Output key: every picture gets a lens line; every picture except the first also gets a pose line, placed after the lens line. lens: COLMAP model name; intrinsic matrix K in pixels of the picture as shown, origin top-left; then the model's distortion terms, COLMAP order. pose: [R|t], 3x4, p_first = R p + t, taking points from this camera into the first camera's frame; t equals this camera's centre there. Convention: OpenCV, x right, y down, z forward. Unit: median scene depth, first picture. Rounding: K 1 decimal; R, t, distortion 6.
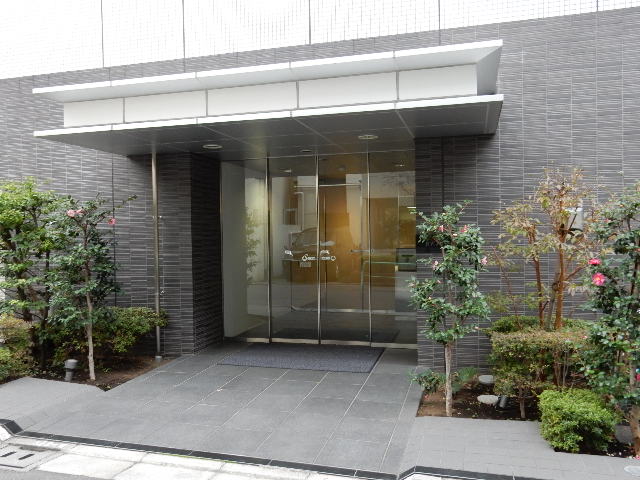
lens RADIAL K [[561.0, 0, 320.0], [0, 561.0, 240.0], [0, 0, 1]] dist [-0.000665, 0.000912]
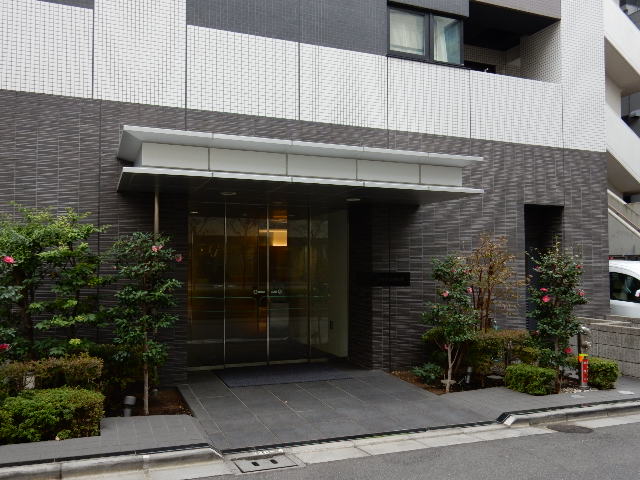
lens RADIAL K [[561.0, 0, 320.0], [0, 561.0, 240.0], [0, 0, 1]] dist [-0.000665, 0.000912]
pose [[0.785766, 0.045593, 0.616842, -1.110289], [-0.007015, 0.997872, -0.064821, -0.000486], [-0.618485, 0.046607, 0.784413, -0.001440]]
